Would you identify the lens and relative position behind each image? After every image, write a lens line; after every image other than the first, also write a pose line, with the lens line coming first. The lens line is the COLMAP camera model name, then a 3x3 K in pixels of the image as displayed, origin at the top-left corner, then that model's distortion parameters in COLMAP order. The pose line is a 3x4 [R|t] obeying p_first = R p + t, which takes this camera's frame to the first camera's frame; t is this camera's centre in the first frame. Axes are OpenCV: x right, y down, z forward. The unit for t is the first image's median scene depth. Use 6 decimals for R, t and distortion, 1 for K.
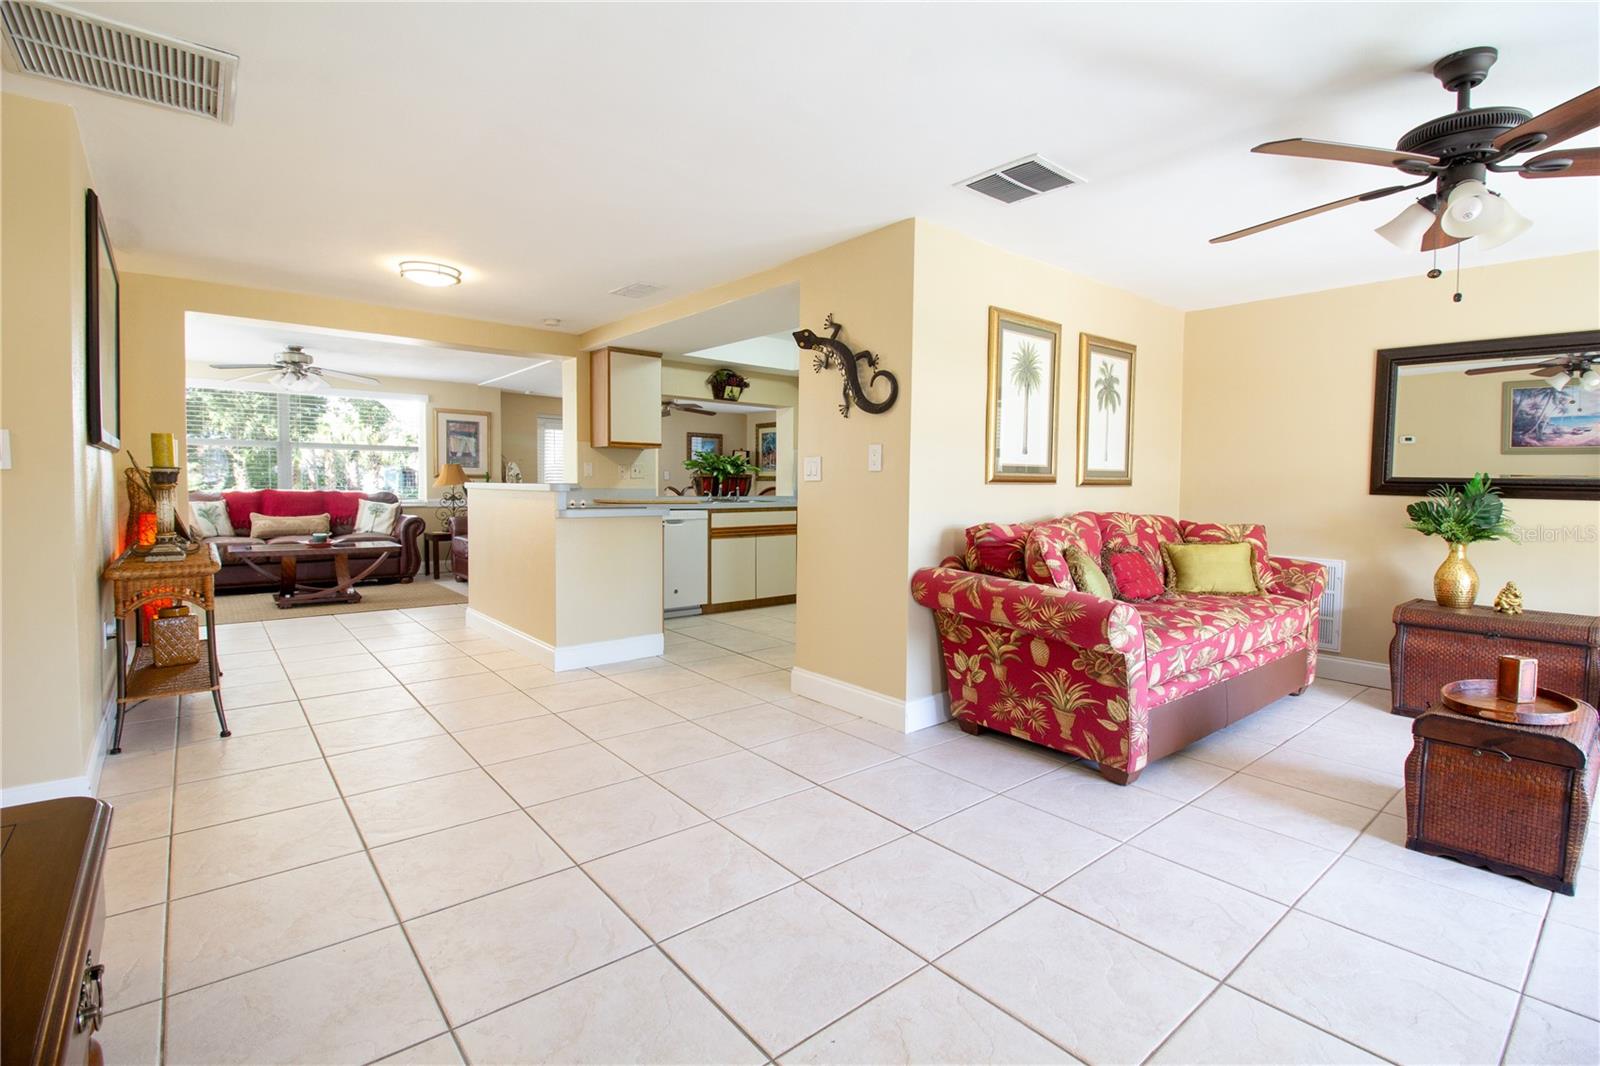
lens RADIAL K [[734.4, 0, 803.6], [0, 734.4, 526.2], [0, 0, 1]] dist [-0.016629, -0.003367]
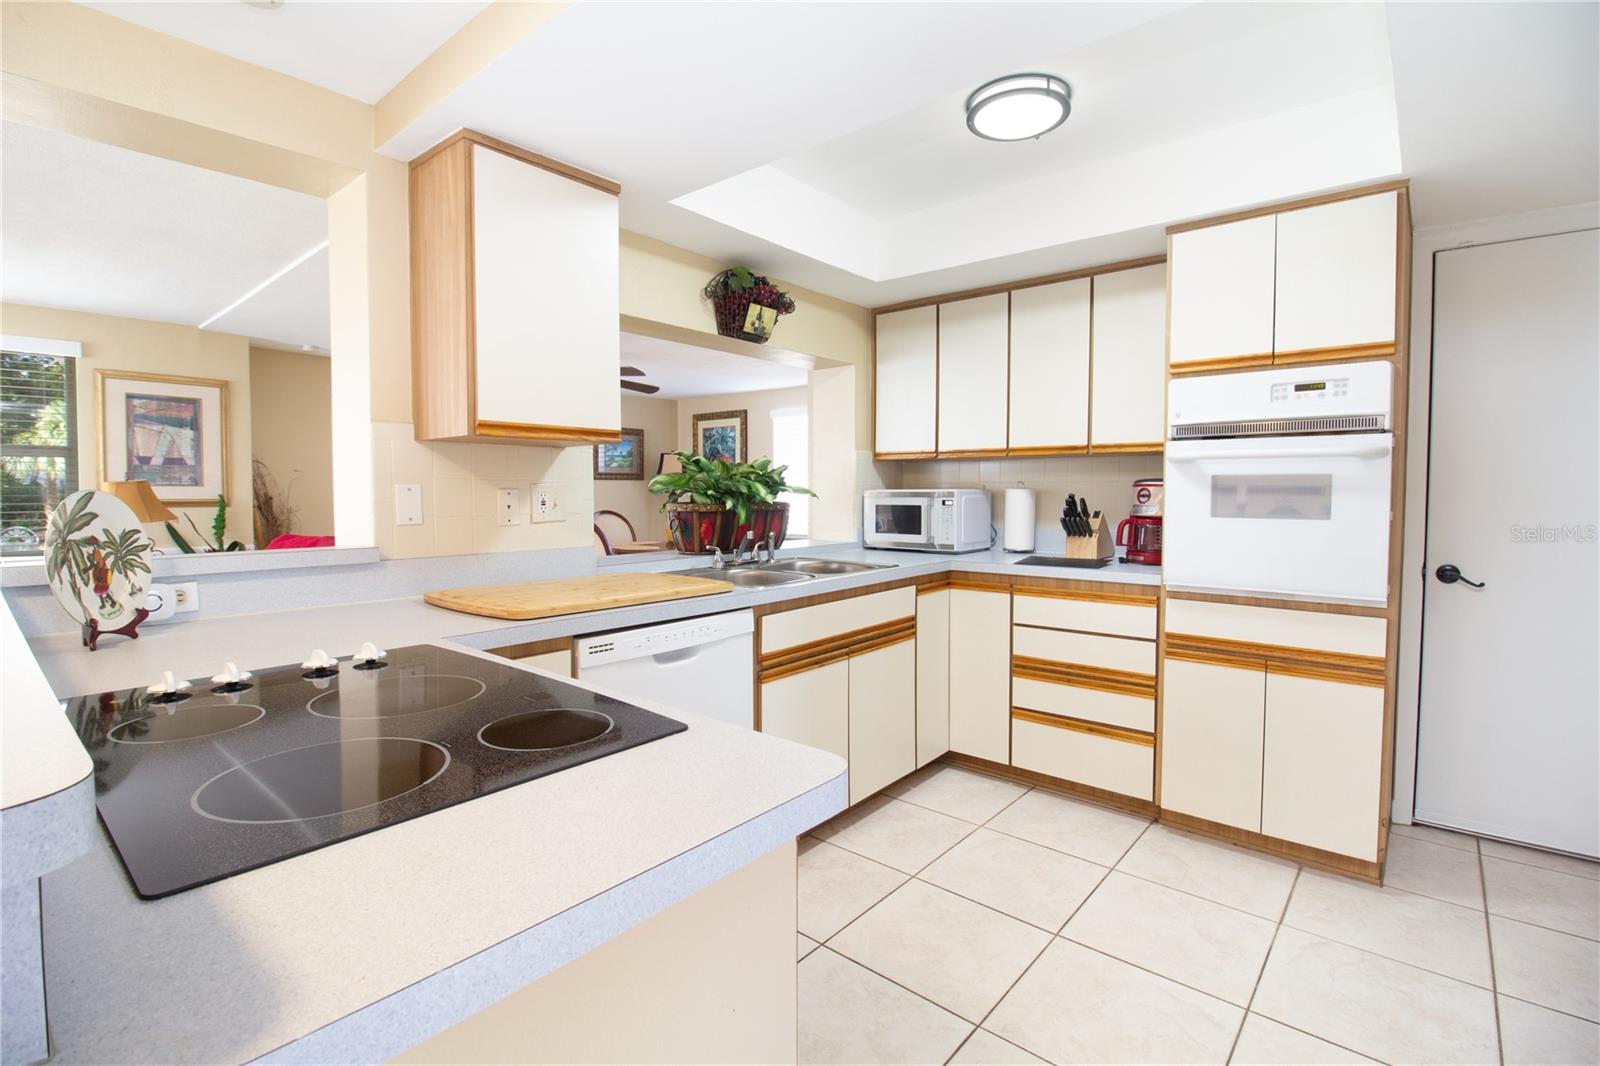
lens RADIAL K [[734.4, 0, 798.5], [0, 734.4, 523.0], [0, 0, 1]] dist [-0.016629, -0.003367]
pose [[0.985147, -0.017048, 0.170864, -0.169863], [0.018928, 0.999777, -0.009383, -0.061114], [-0.170666, 0.012478, 0.985250, 0.623415]]
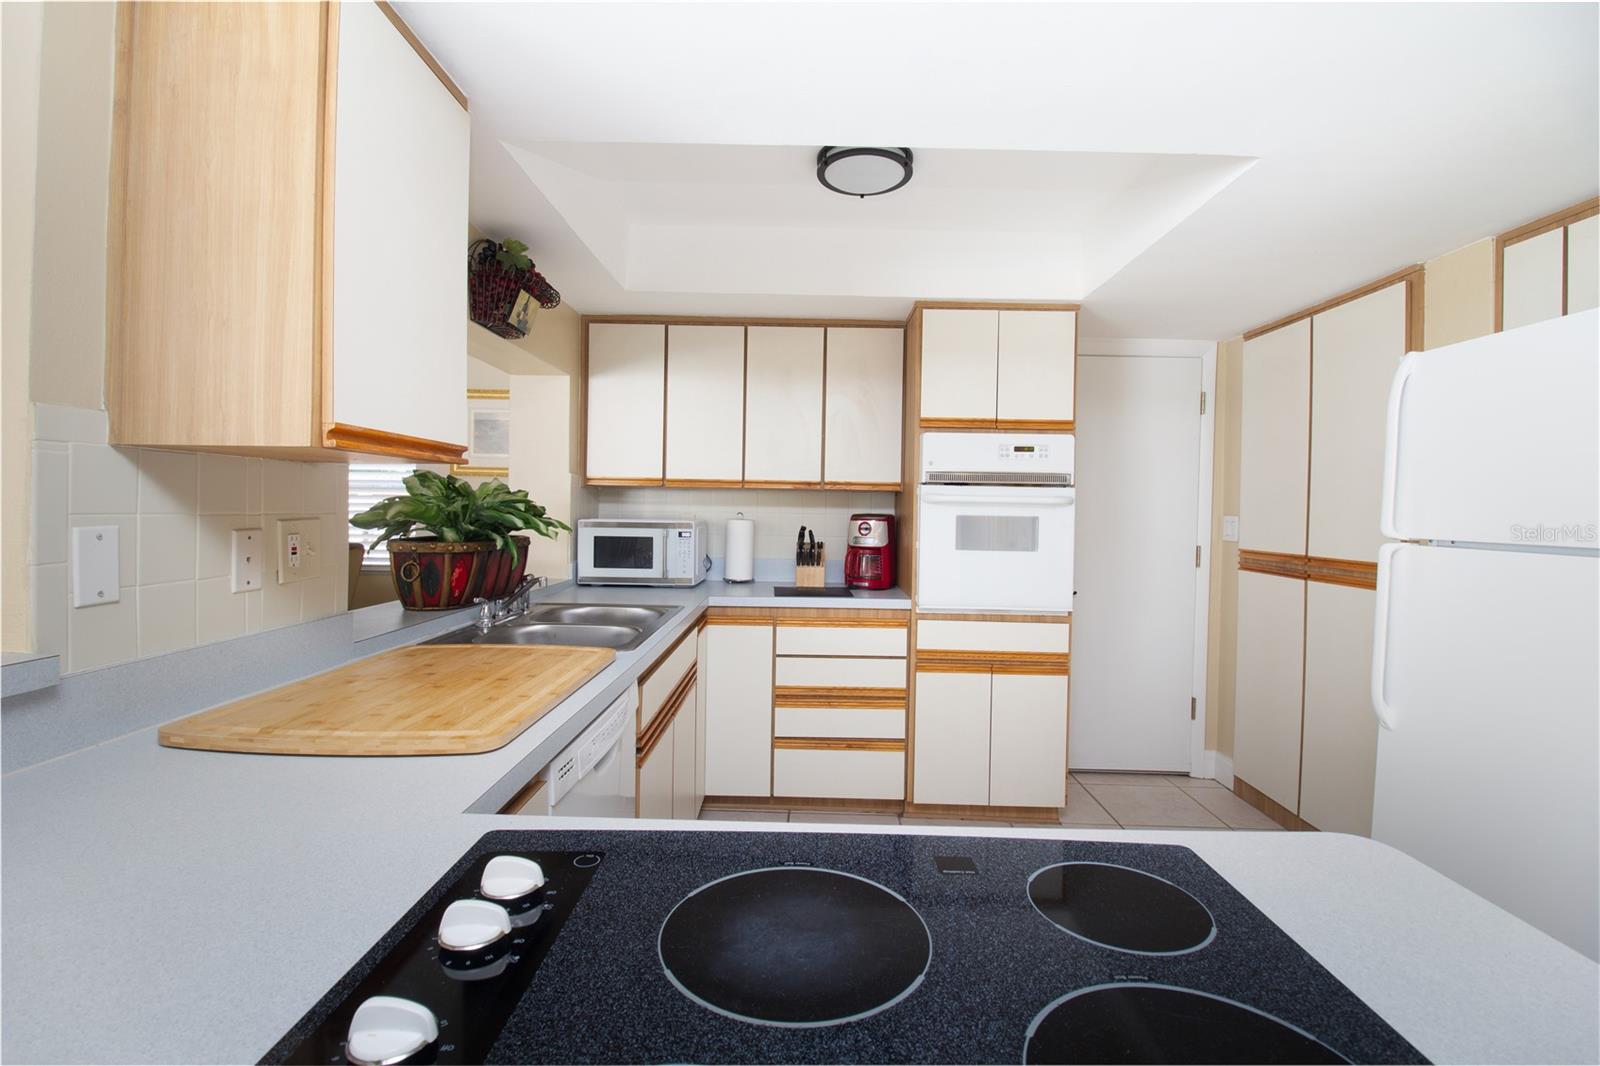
lens RADIAL K [[734.4, 0, 797.5], [0, 734.4, 521.5], [0, 0, 1]] dist [-0.016629, -0.003367]
pose [[0.646037, -0.010181, 0.763238, -0.316553], [0.030415, 0.999460, -0.012412, -0.079921], [-0.762700, 0.031232, 0.645998, 0.747777]]
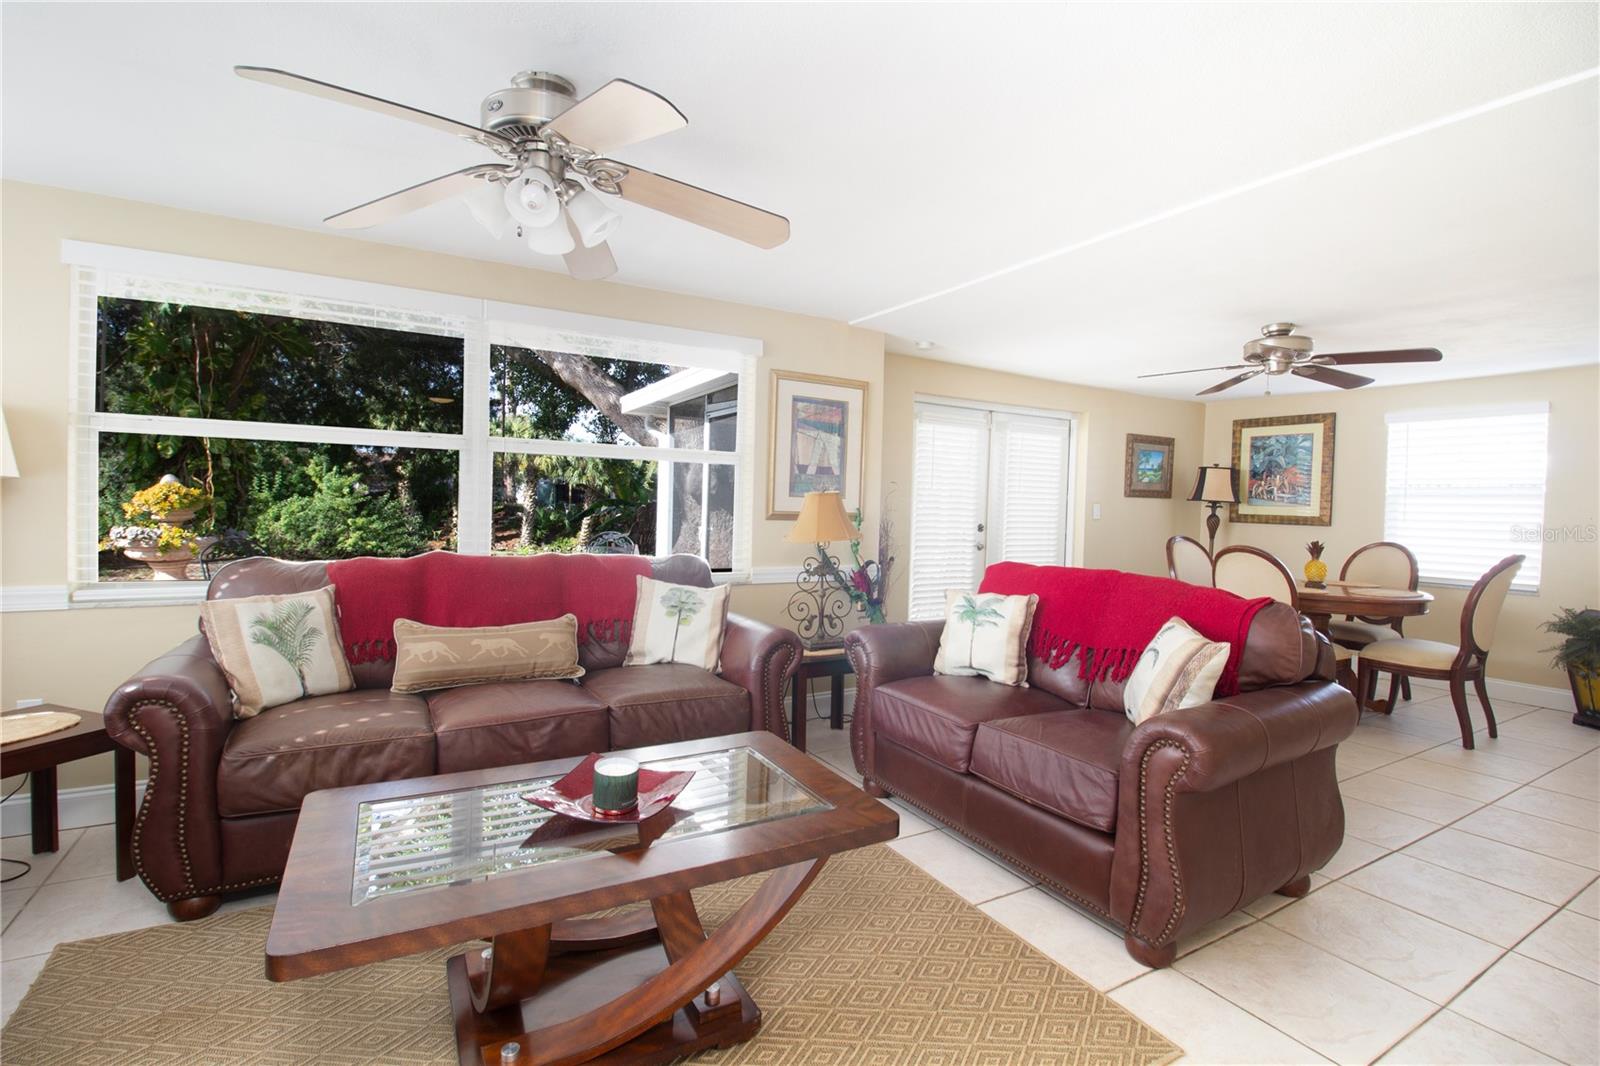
lens RADIAL K [[734.4, 0, 796.2], [0, 734.4, 532.4], [0, 0, 1]] dist [-0.016629, -0.003367]
pose [[0.985687, 0.023152, -0.166987, -0.586903], [-0.025482, 0.999605, -0.011826, -0.076943], [0.166648, 0.015912, 0.985888, 0.785188]]
